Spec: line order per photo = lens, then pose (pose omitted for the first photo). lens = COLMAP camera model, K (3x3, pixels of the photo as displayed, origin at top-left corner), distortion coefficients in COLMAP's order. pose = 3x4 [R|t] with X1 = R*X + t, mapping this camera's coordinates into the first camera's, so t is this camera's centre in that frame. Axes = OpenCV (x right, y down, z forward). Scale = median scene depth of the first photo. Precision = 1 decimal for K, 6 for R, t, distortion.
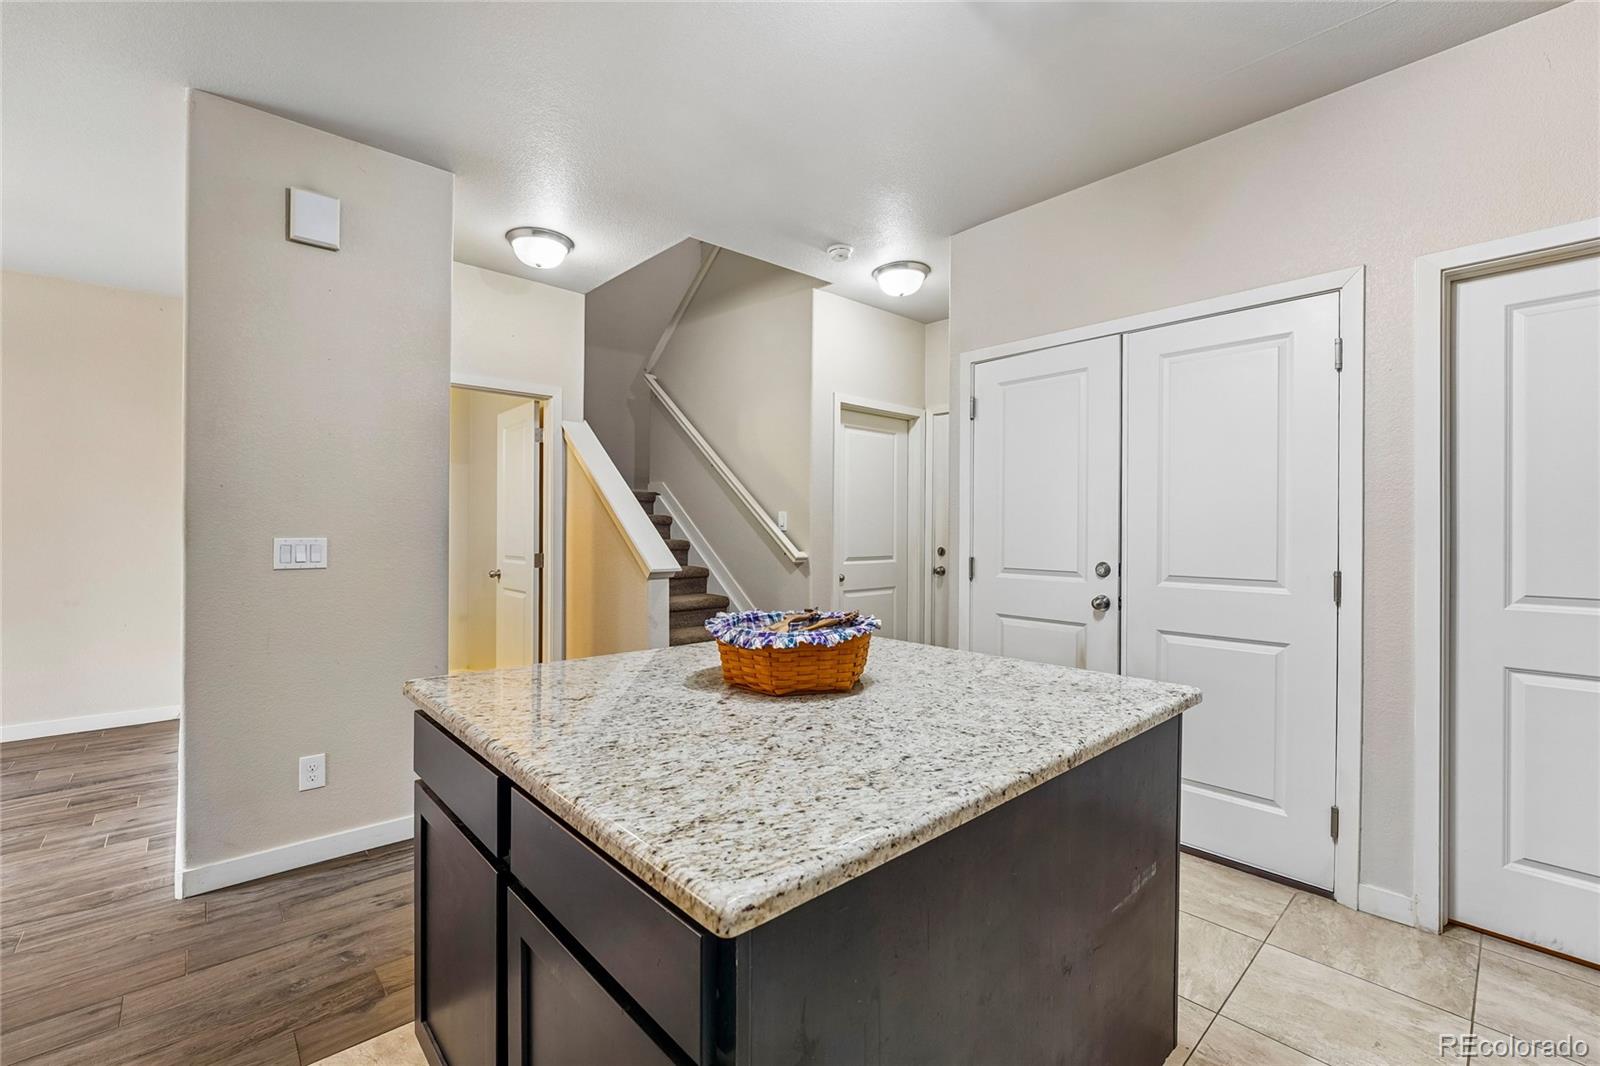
lens RADIAL K [[676.0, 0, 788.7], [0, 676.0, 527.5], [0, 0, 1]] dist [-0.011871, 0.000111]
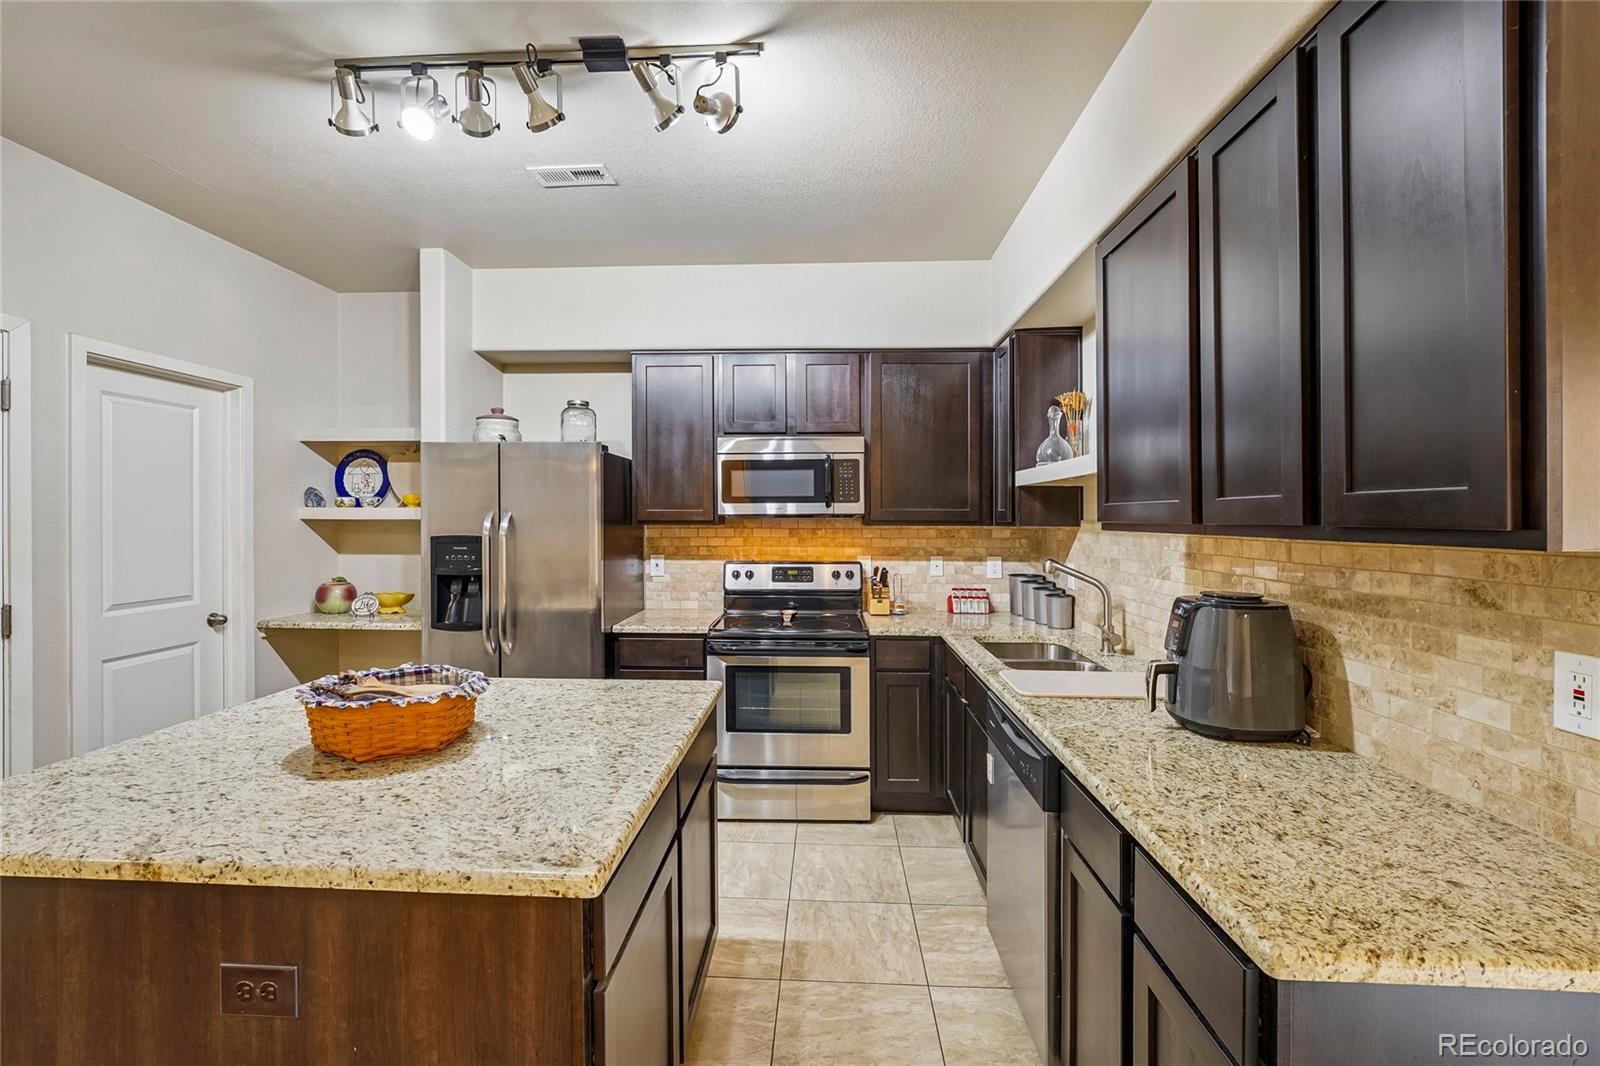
lens RADIAL K [[700.0, 0, 791.7], [0, 700.0, 518.1], [0, 0, 1]] dist [-0.008580, 0.001192]
pose [[-0.699969, -0.006522, 0.714143, -1.465280], [-0.005851, 0.999977, 0.003398, -0.147627], [-0.714149, -0.001800, -0.699991, 1.650897]]
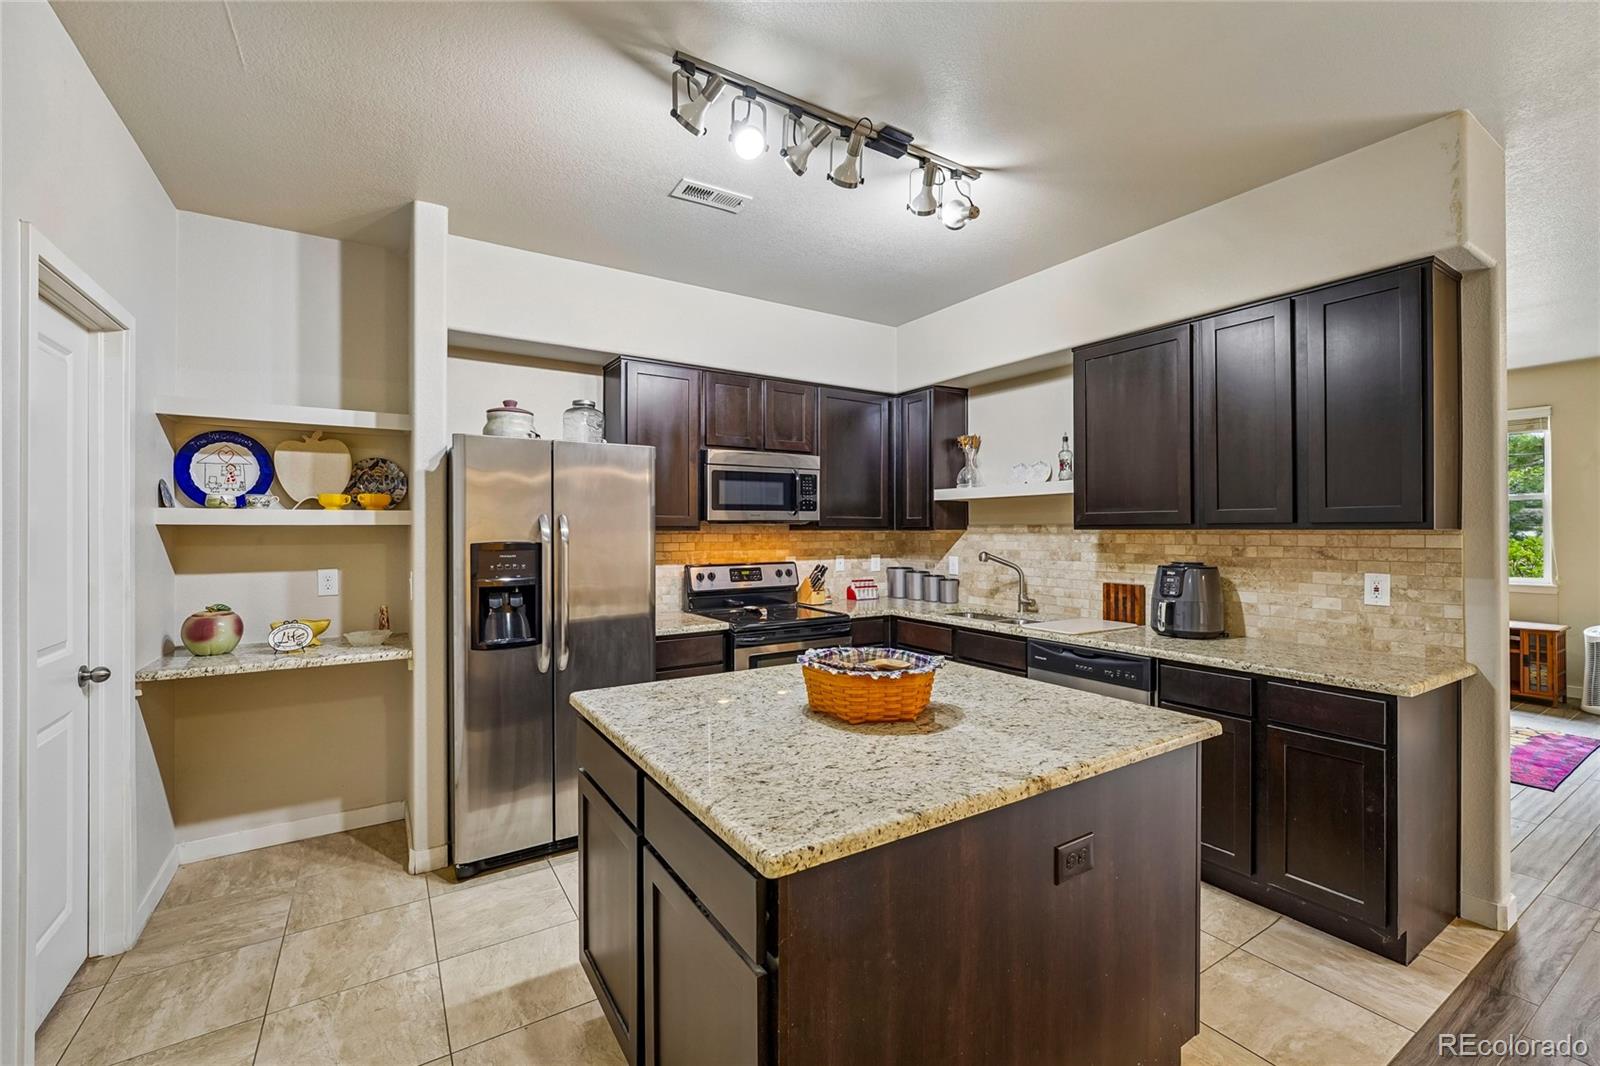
lens RADIAL K [[676.0, 0, 797.9], [0, 676.0, 533.5], [0, 0, 1]] dist [-0.011871, 0.000111]
pose [[-0.985034, -0.004750, 0.172294, -0.088682], [-0.003992, 0.999981, 0.004745, -0.108760], [-0.172313, 0.003986, -0.985034, 2.749449]]
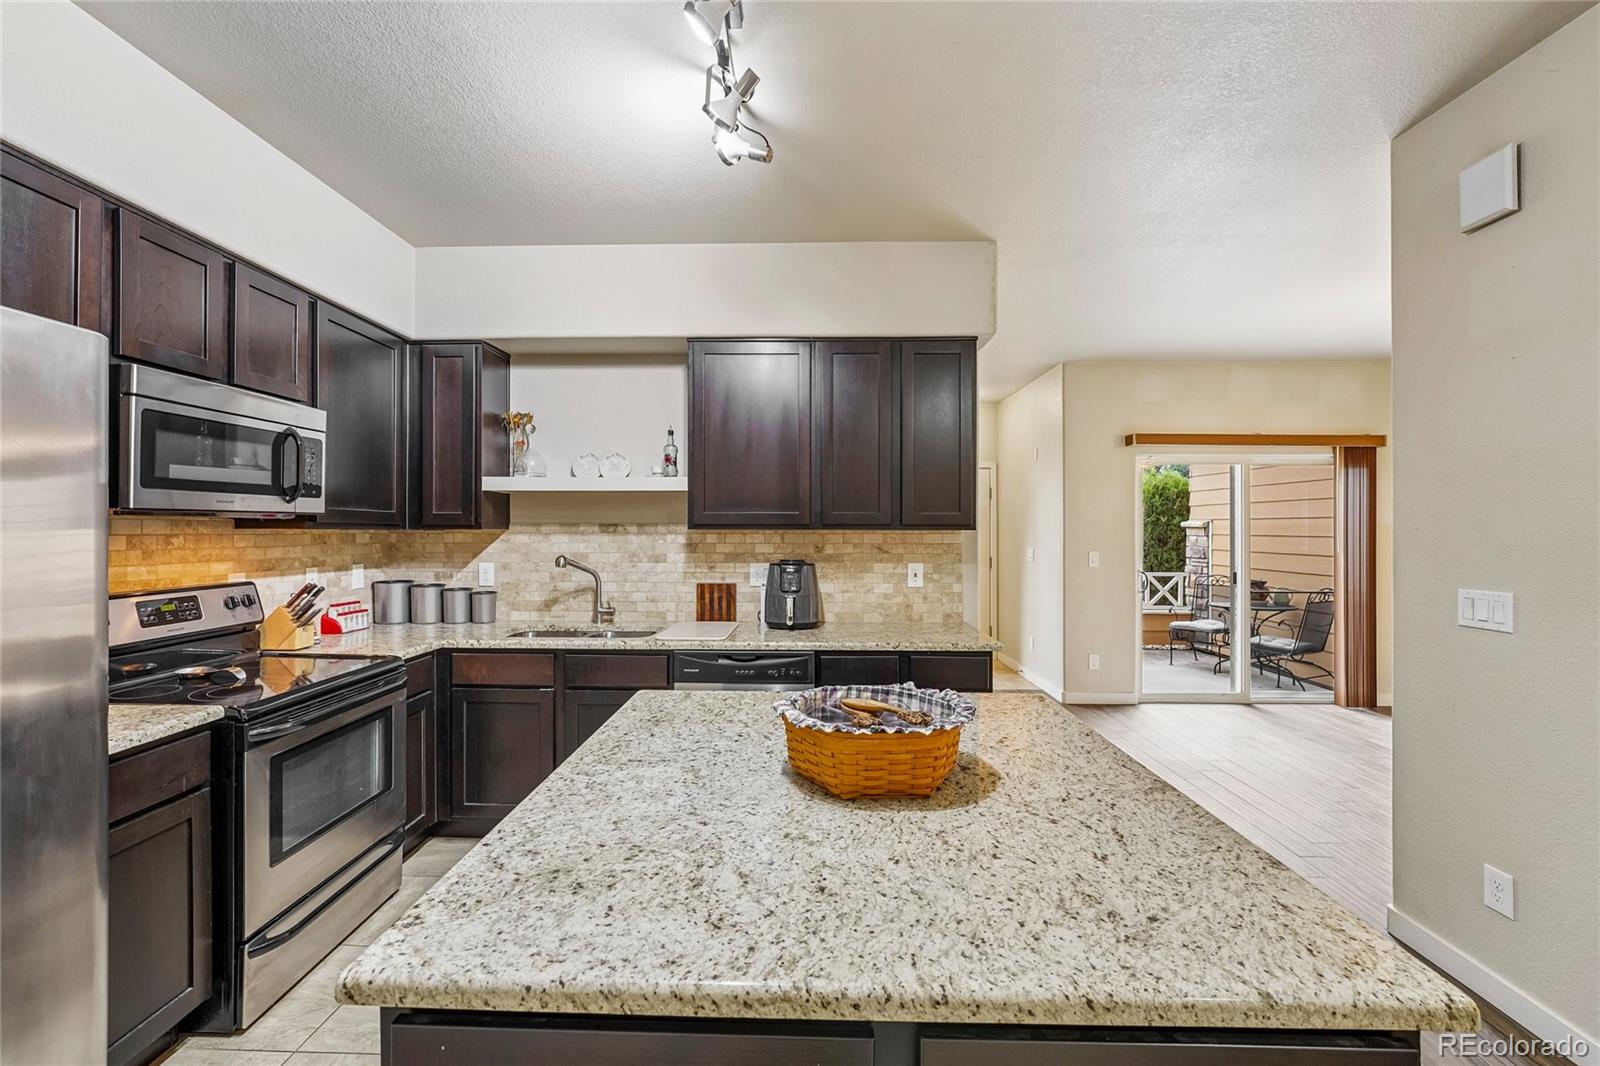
lens RADIAL K [[676.0, 0, 789.7], [0, 676.0, 530.7], [0, 0, 1]] dist [-0.011871, 0.000111]
pose [[-0.689474, -0.005442, -0.724290, 0.902352], [-0.004777, 0.999984, -0.002966, -0.104851], [0.724294, 0.001415, -0.689490, 1.916443]]
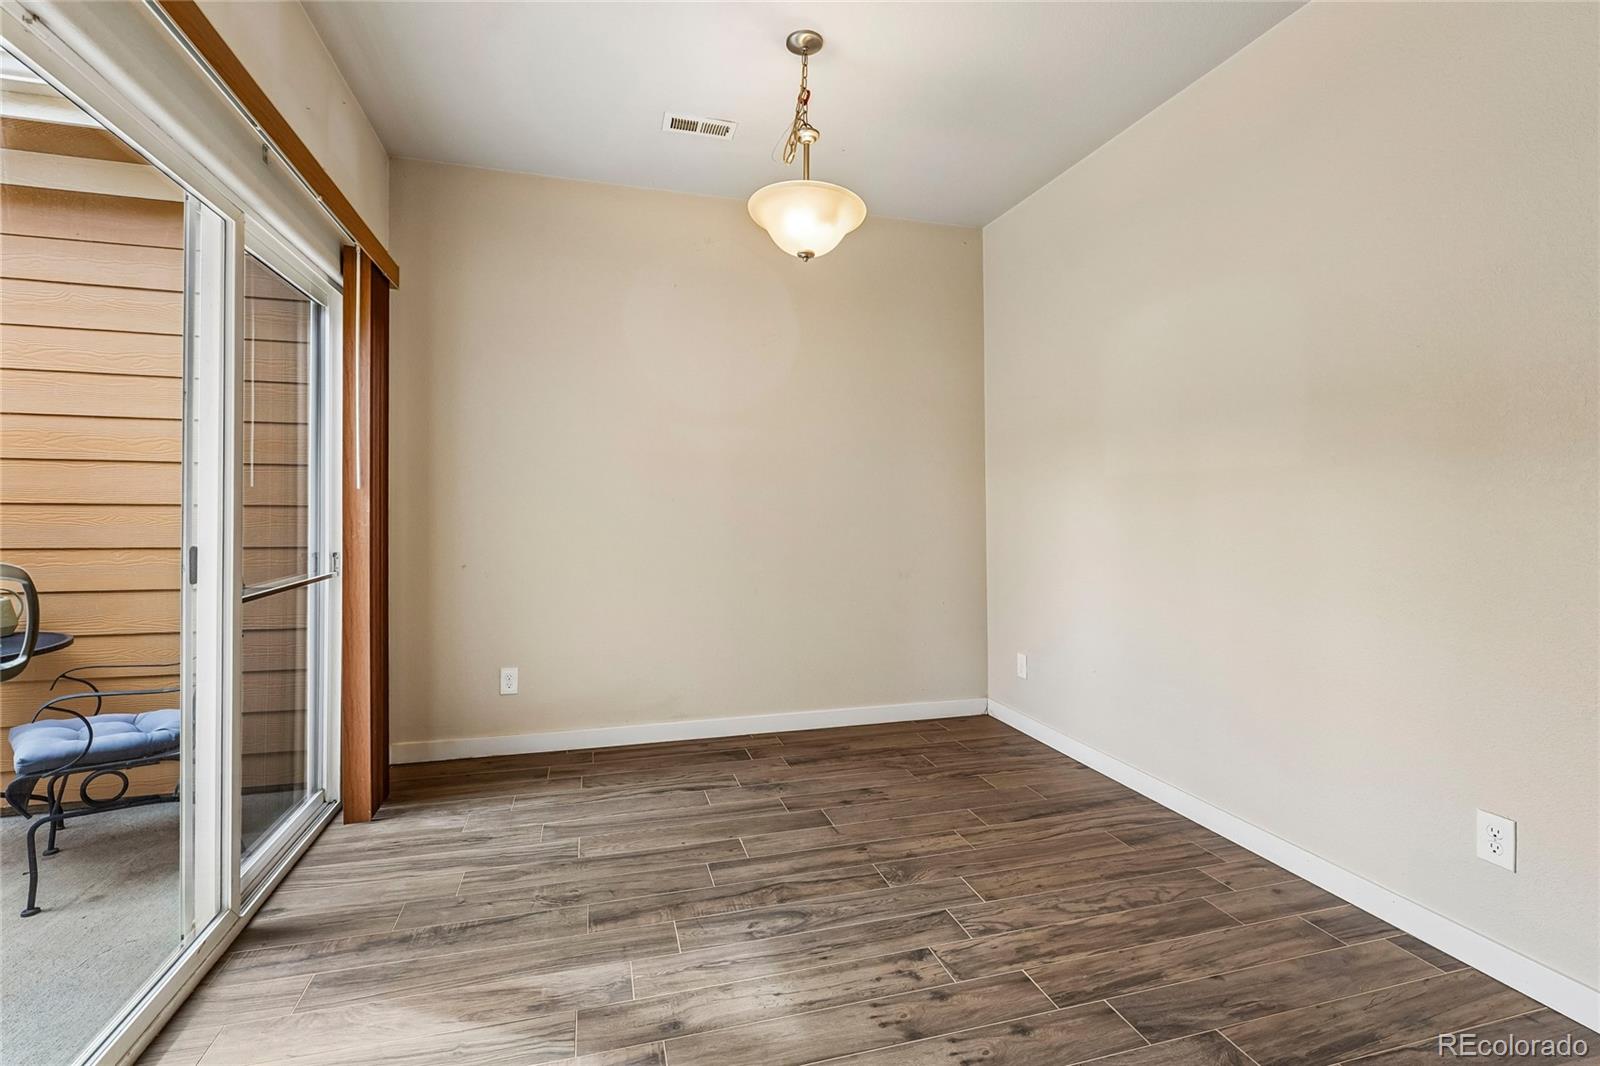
lens RADIAL K [[700.0, 0, 789.6], [0, 700.0, 500.9], [0, 0, 1]] dist [-0.008580, 0.001192]
pose [[0.892777, -0.010415, -0.450378, -2.600374], [0.004774, 0.999895, -0.013658, 0.050047], [0.450473, 0.010043, 0.892734, 0.182990]]
